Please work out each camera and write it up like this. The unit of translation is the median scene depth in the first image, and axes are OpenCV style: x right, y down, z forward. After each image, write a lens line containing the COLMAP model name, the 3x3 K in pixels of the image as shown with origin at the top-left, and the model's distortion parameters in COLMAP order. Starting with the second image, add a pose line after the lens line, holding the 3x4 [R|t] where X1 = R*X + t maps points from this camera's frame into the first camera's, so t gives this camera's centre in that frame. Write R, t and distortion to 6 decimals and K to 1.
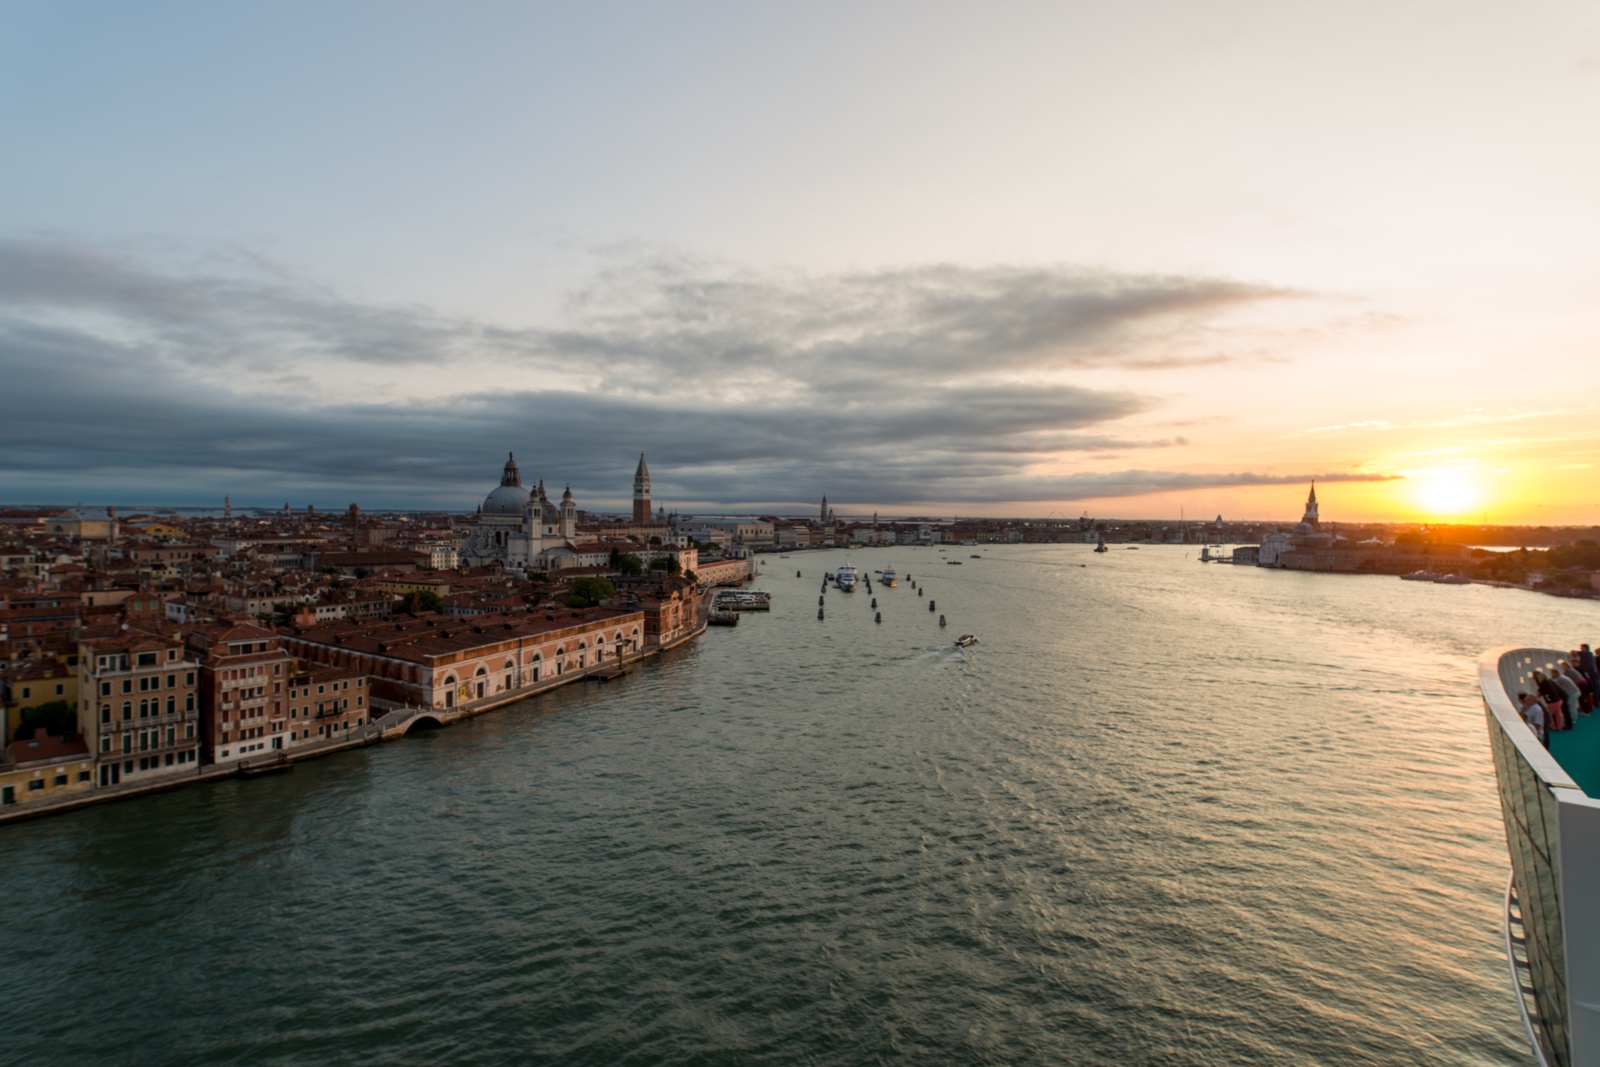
lens RADIAL K [[912.1, 0, 800.6], [0, 912.1, 524.9], [0, 0, 1]] dist [-0.005863, -0.001066]
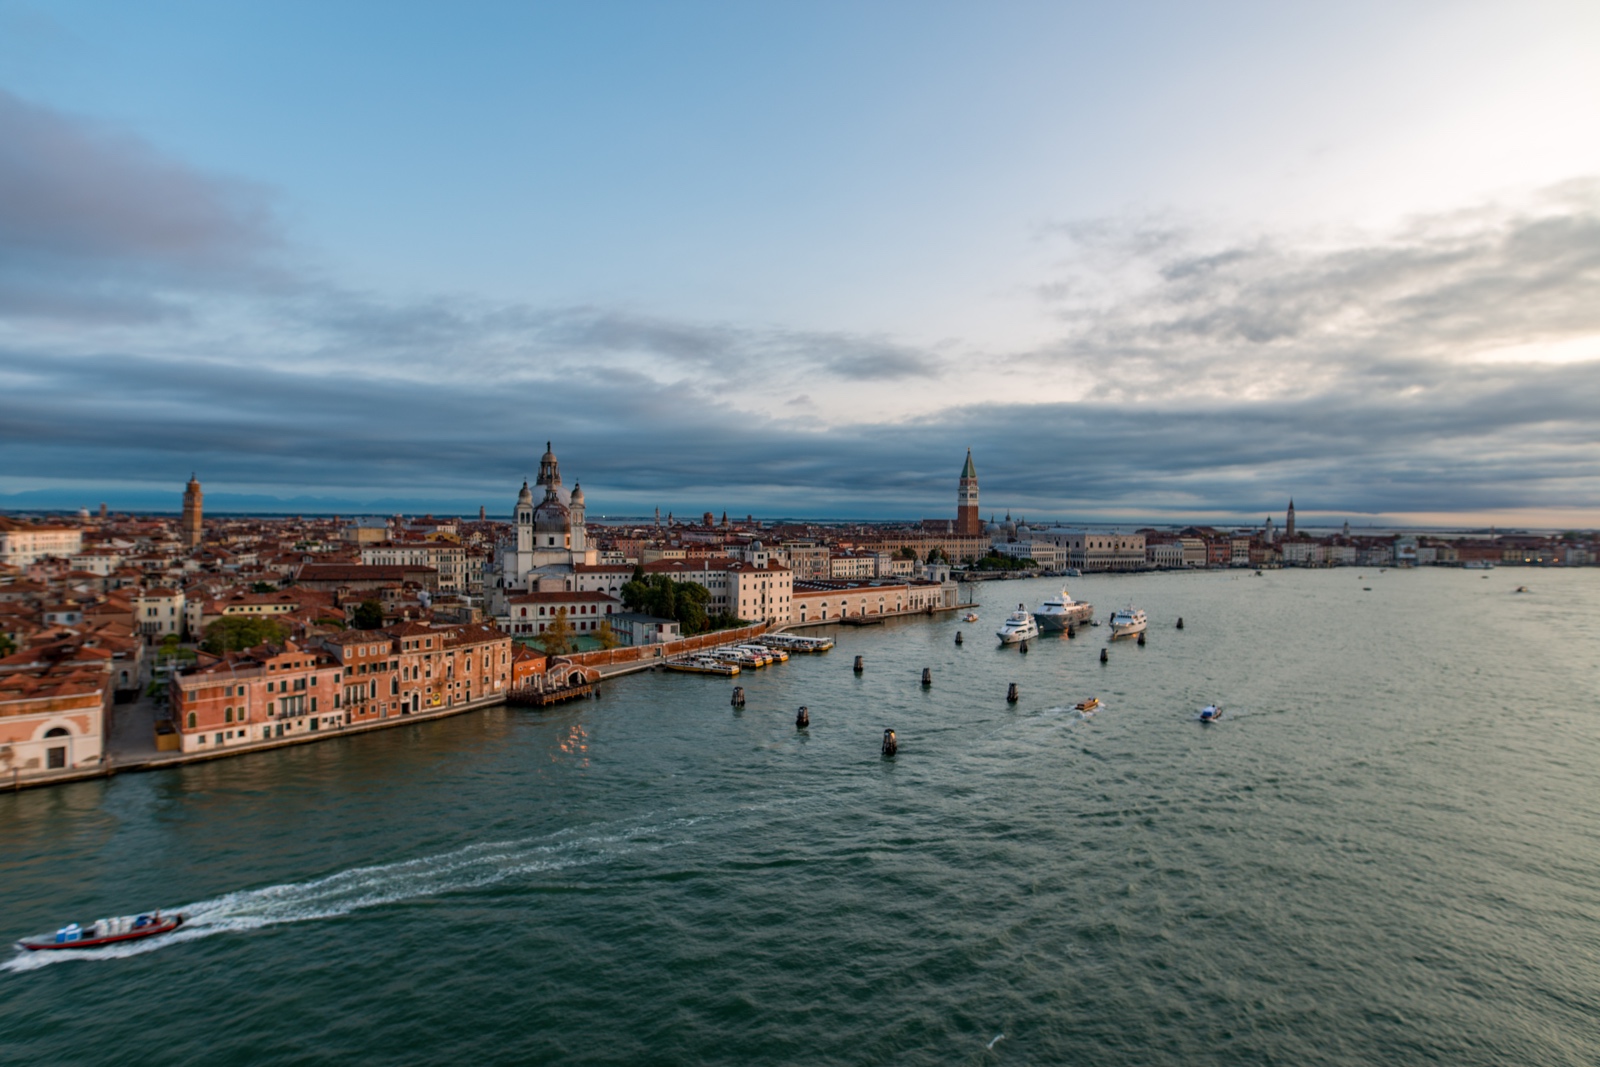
lens RADIAL K [[912.1, 0, 800.5], [0, 912.1, 540.2], [0, 0, 1]] dist [-0.005863, -0.001066]
pose [[0.859165, 0.010111, -0.511598, 0.099798], [-0.007111, 0.999944, 0.007821, -0.000809], [0.511649, -0.003082, 0.859189, 0.159057]]
